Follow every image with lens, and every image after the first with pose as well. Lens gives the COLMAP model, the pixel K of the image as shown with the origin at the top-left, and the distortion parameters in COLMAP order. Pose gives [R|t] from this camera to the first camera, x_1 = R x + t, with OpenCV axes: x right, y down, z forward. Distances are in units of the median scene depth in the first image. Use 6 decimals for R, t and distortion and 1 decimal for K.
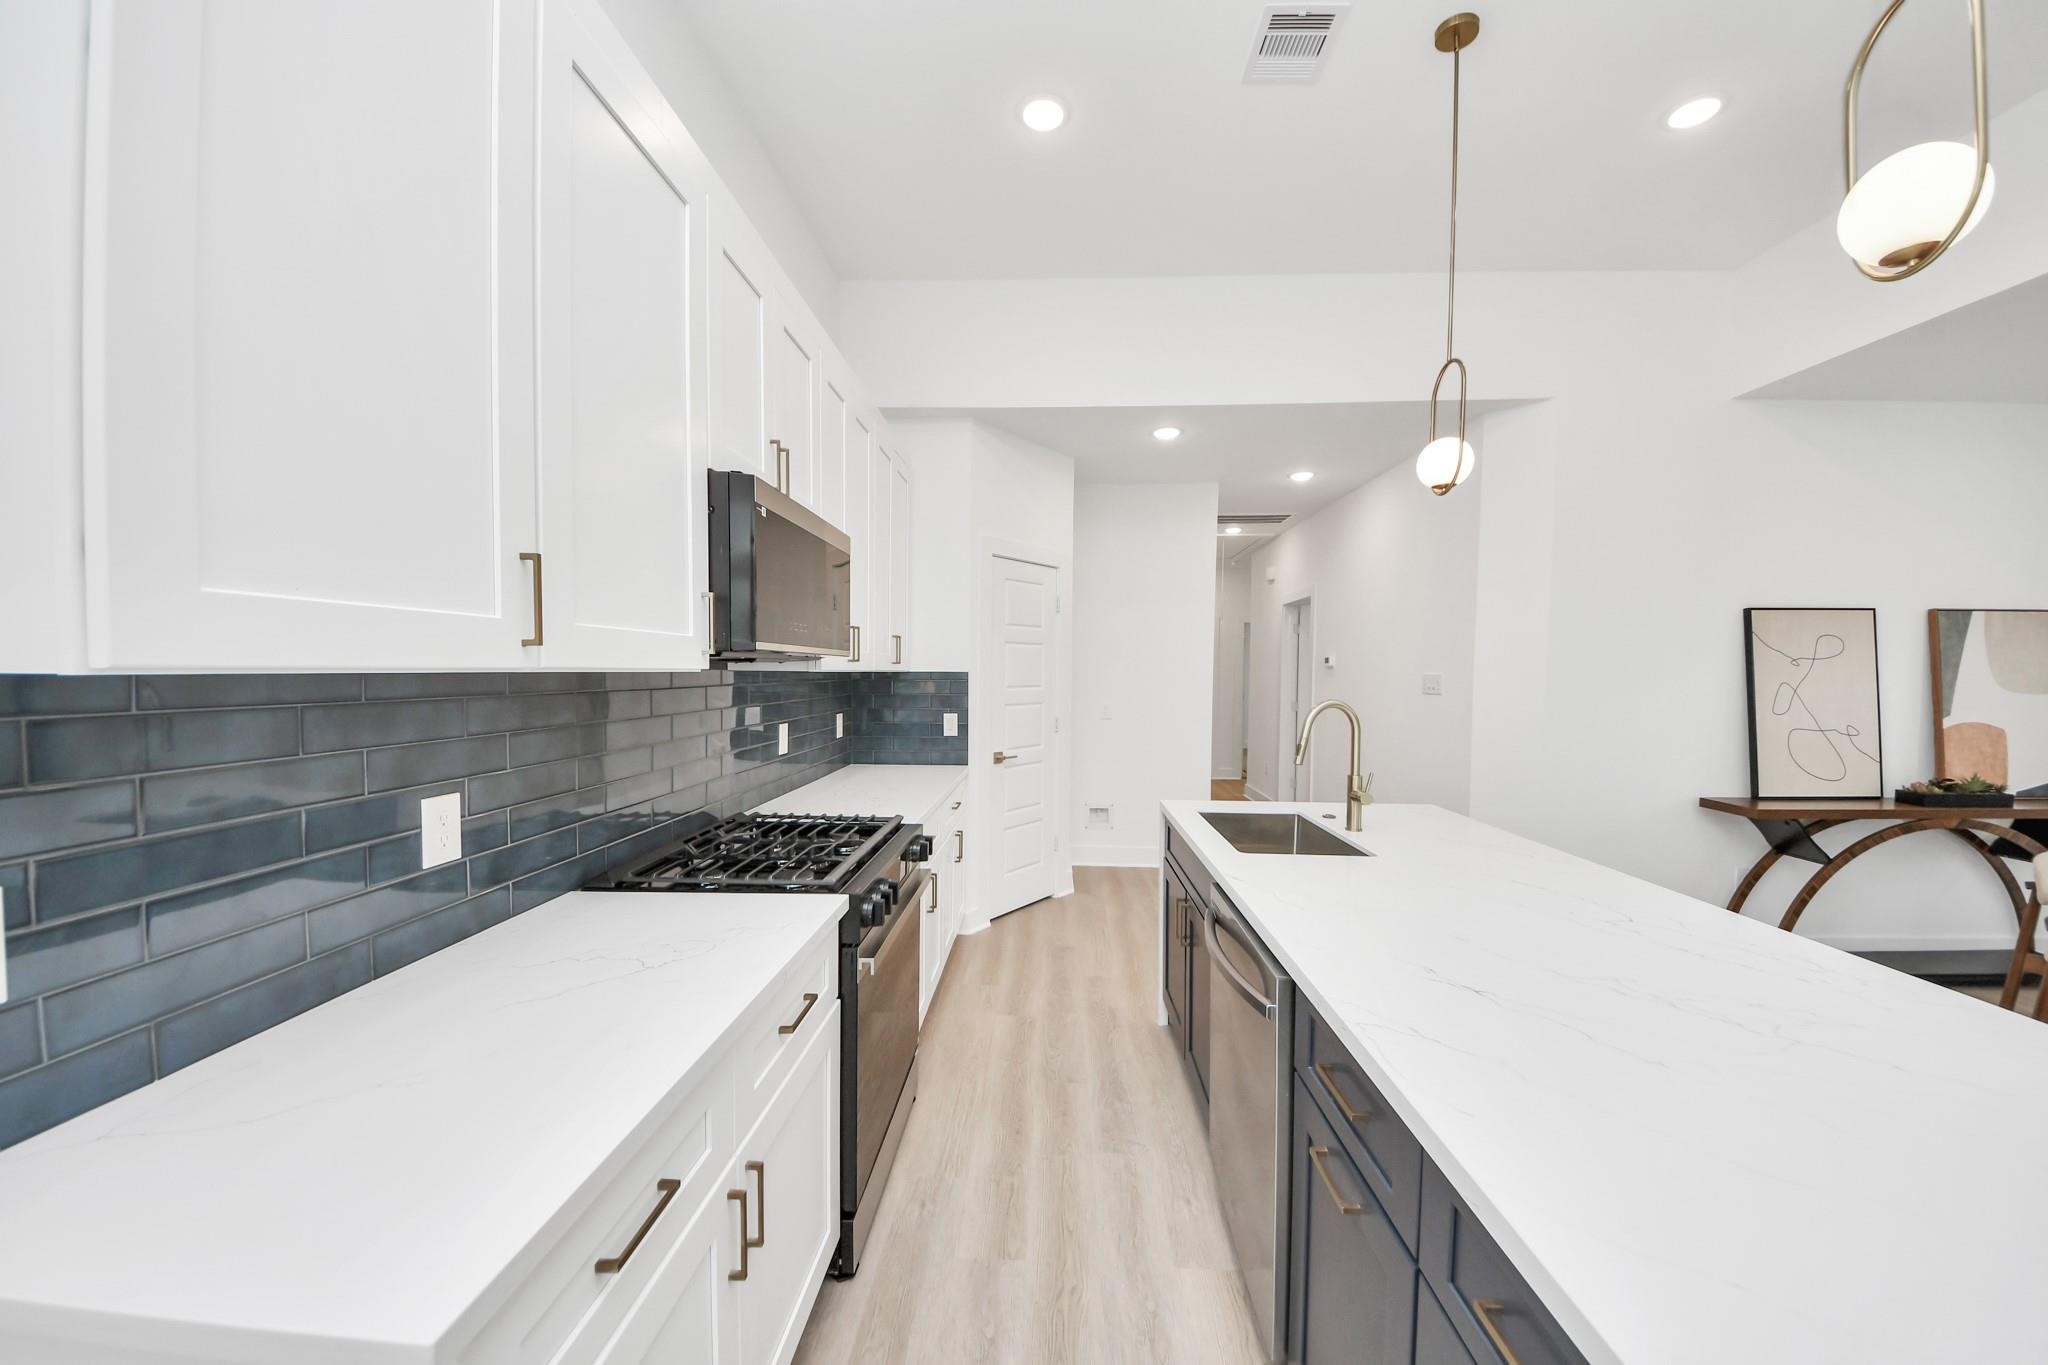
lens RADIAL K [[722.2, 0, 1027.6], [0, 722.2, 696.2], [0, 0, 1]] dist [0.020262, -0.014329]
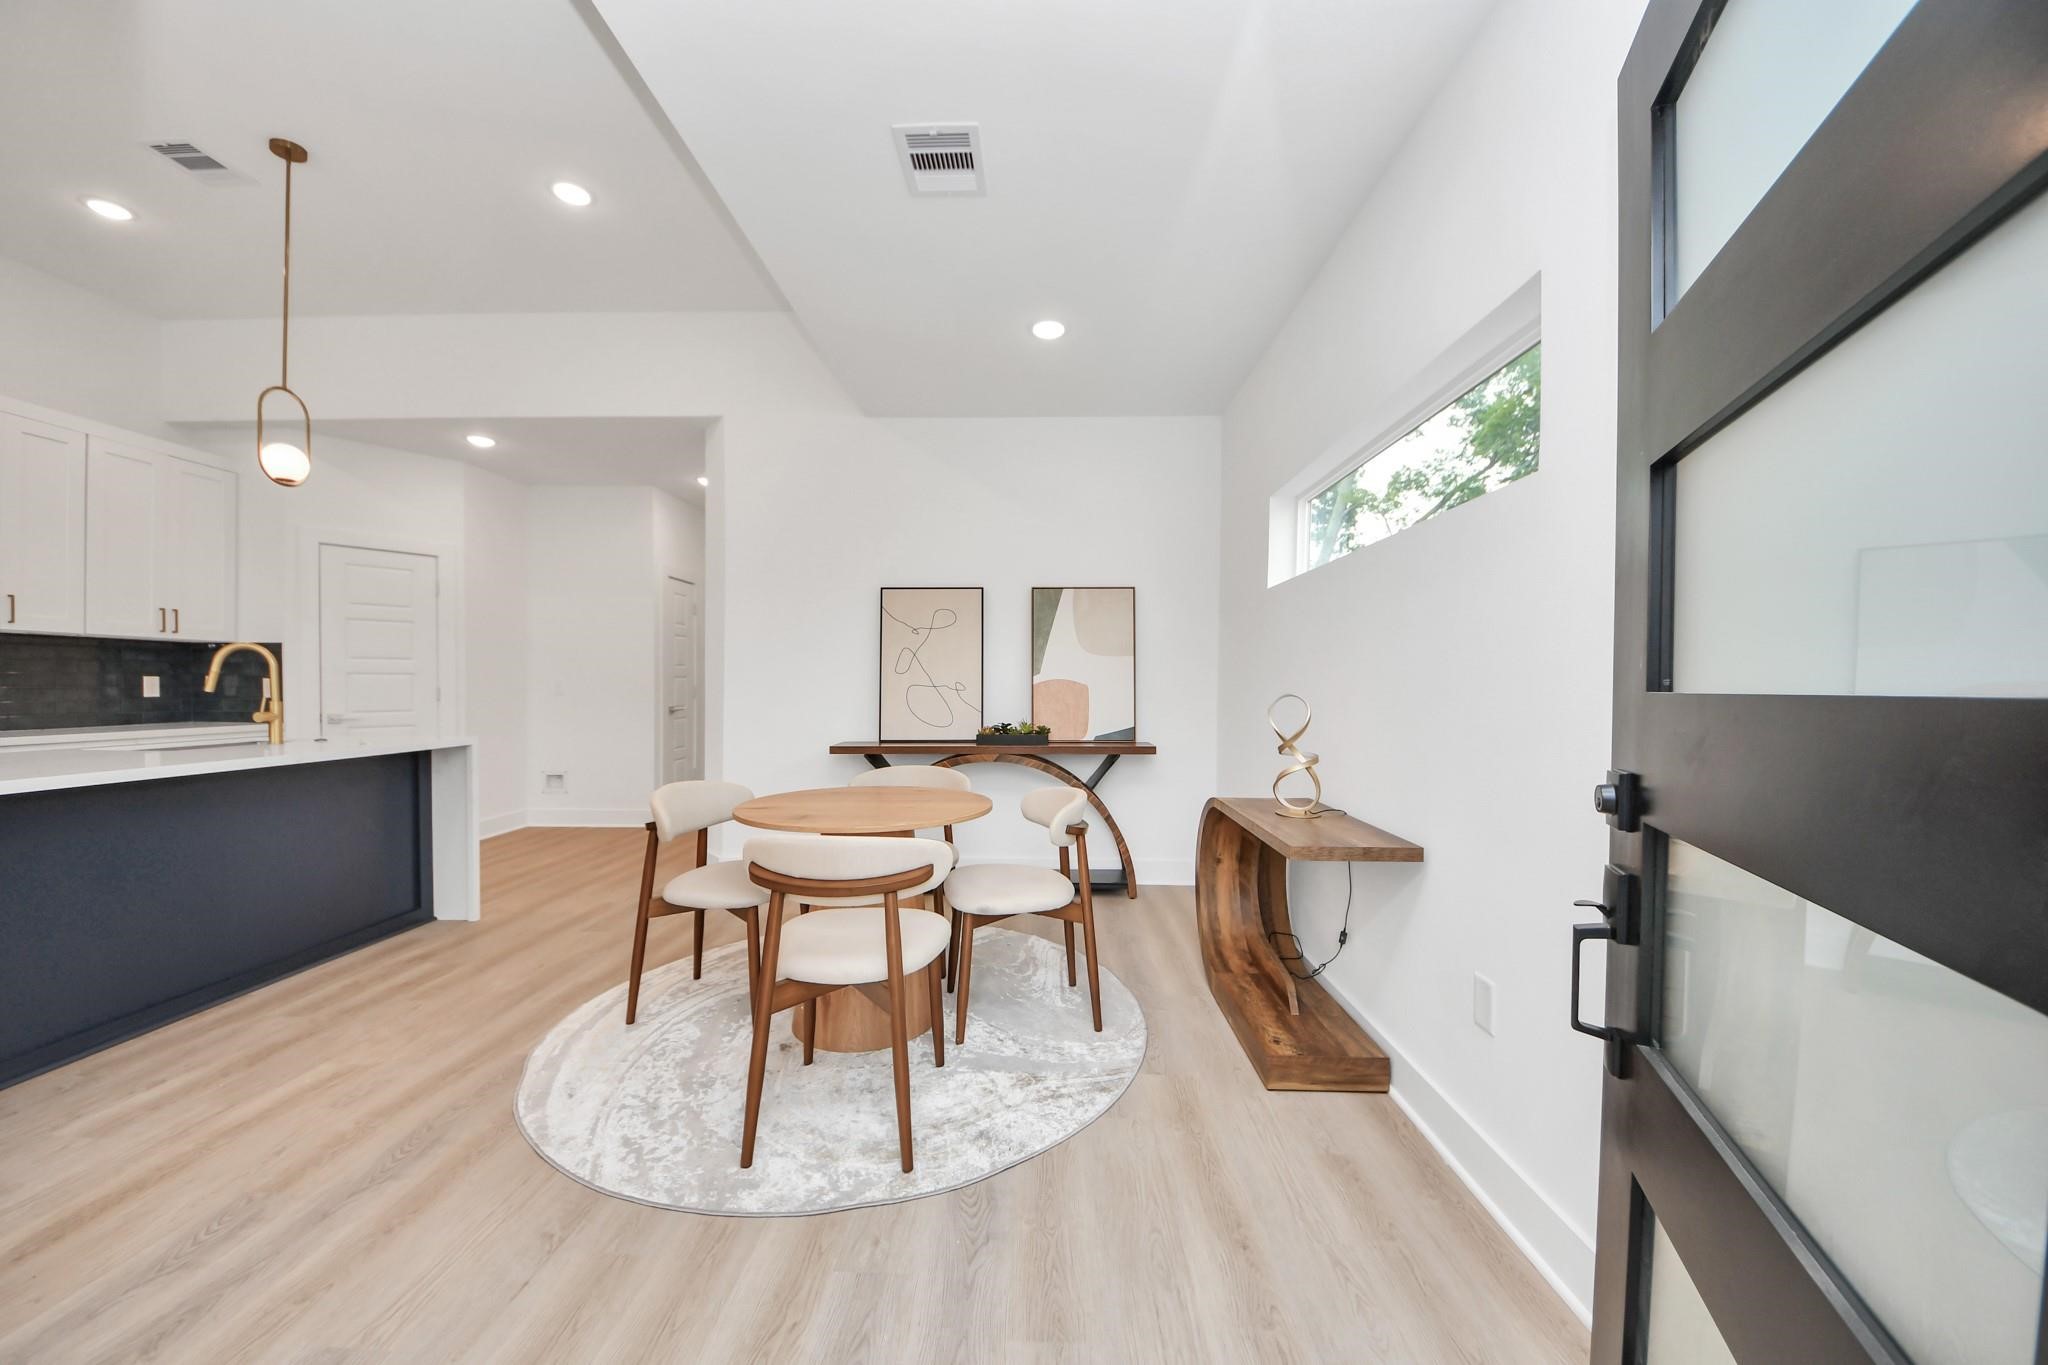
lens RADIAL K [[731.2, 0, 1034.8], [0, 731.2, 701.1], [0, 0, 1]] dist [0.021448, -0.019522]
pose [[0.999504, -0.003141, 0.031342, 1.240202], [0.003670, 0.999852, -0.016809, 0.094804], [-0.031285, 0.016915, 0.999367, -0.242522]]
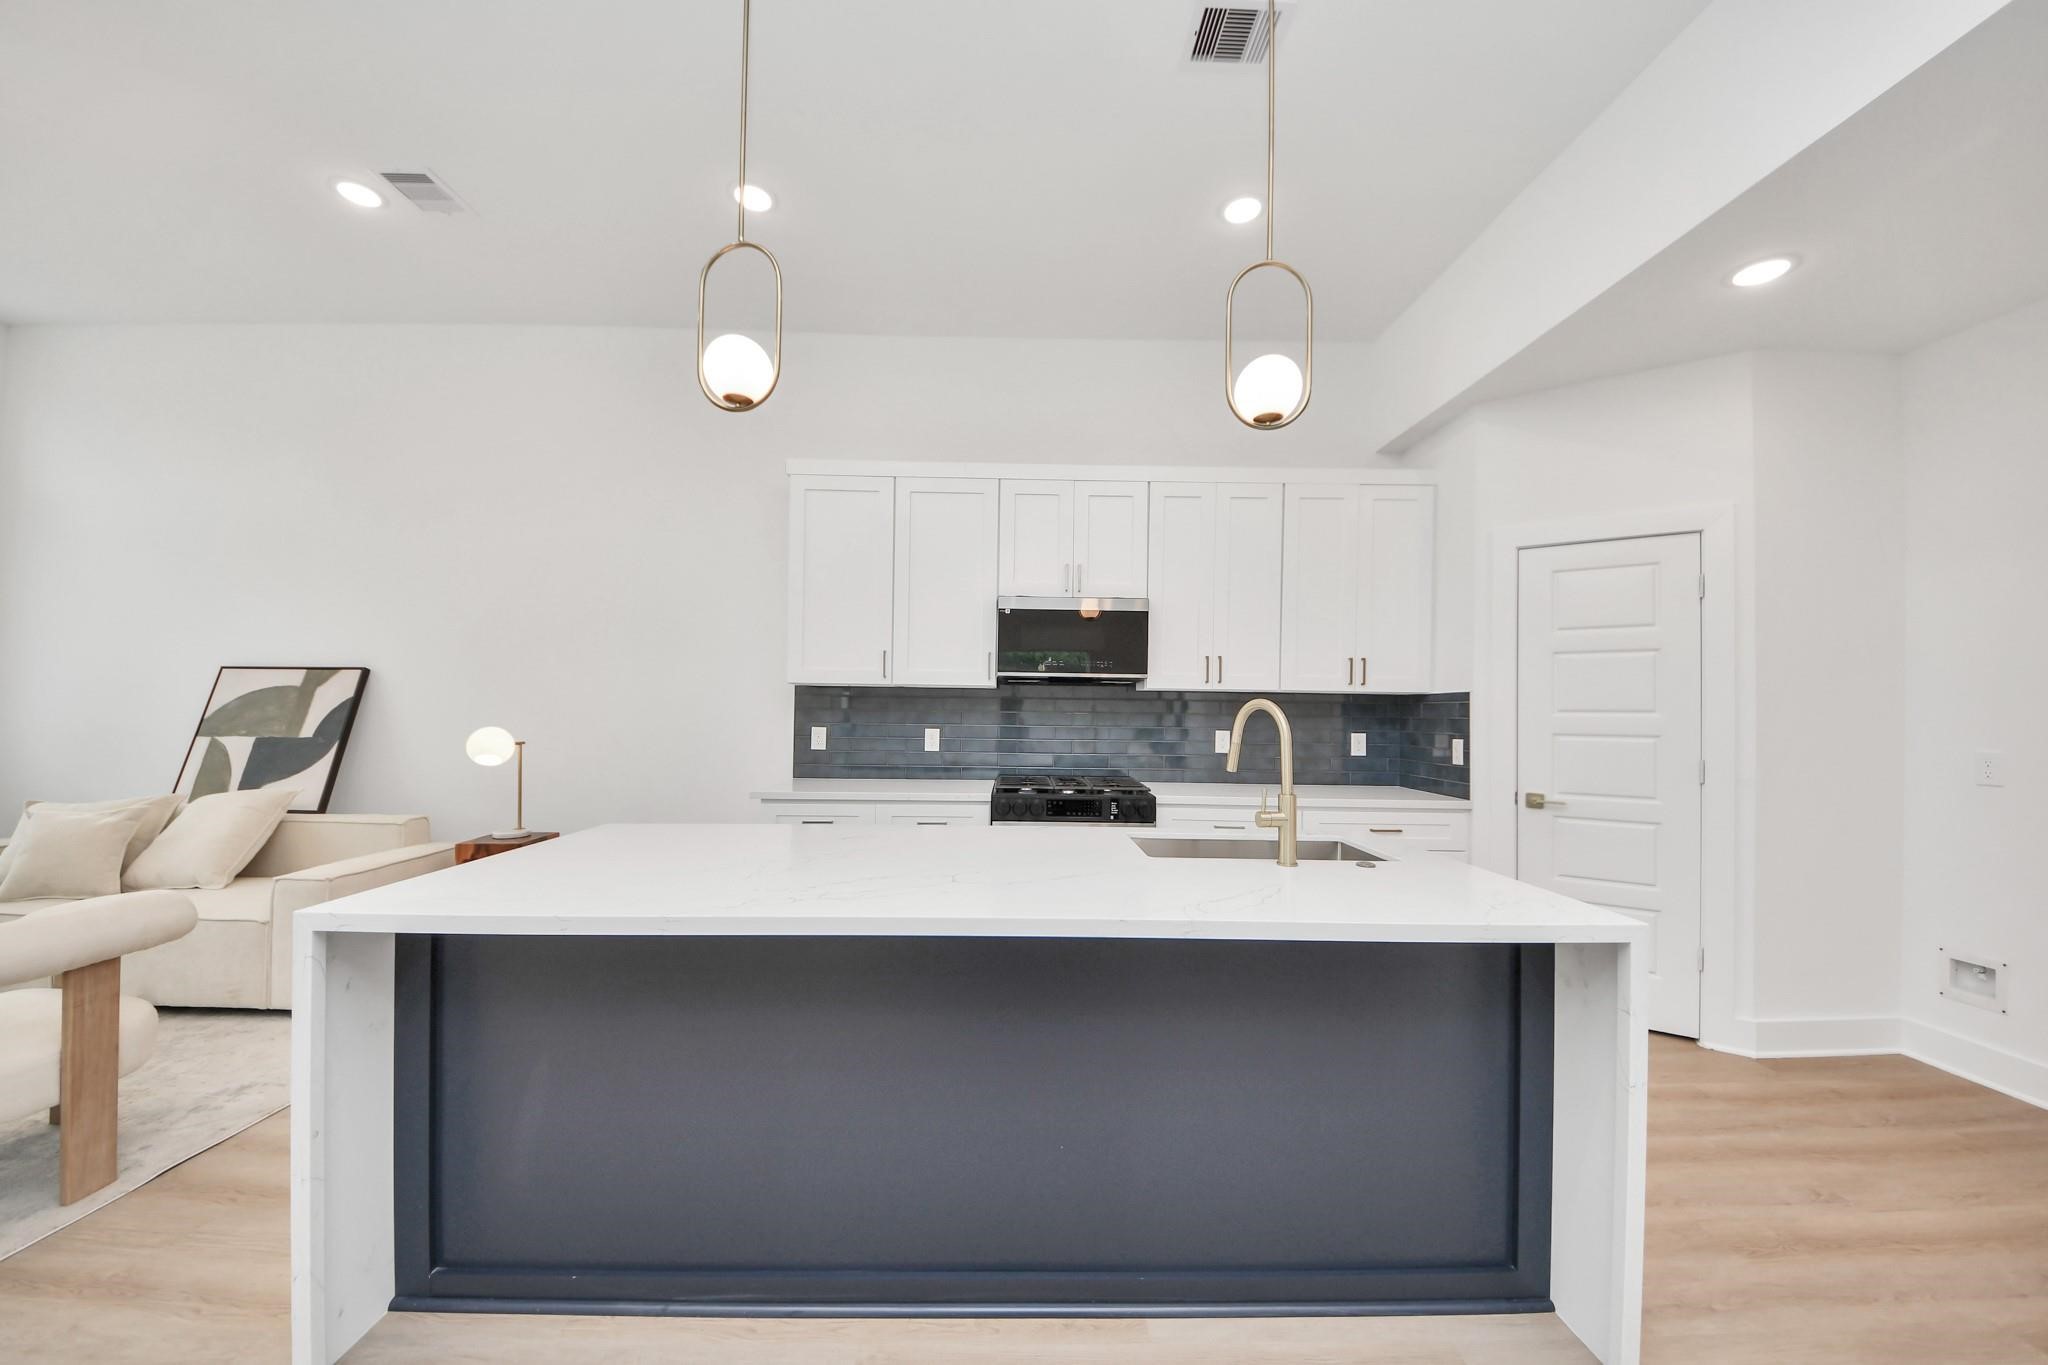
lens RADIAL K [[722.2, 0, 1027.6], [0, 722.2, 696.2], [0, 0, 1]] dist [0.020262, -0.014329]
pose [[0.064238, -0.027991, -0.997542, 0.860422], [-0.051747, 0.998168, -0.031341, 0.029415], [0.996592, 0.053633, 0.062672, 0.463953]]
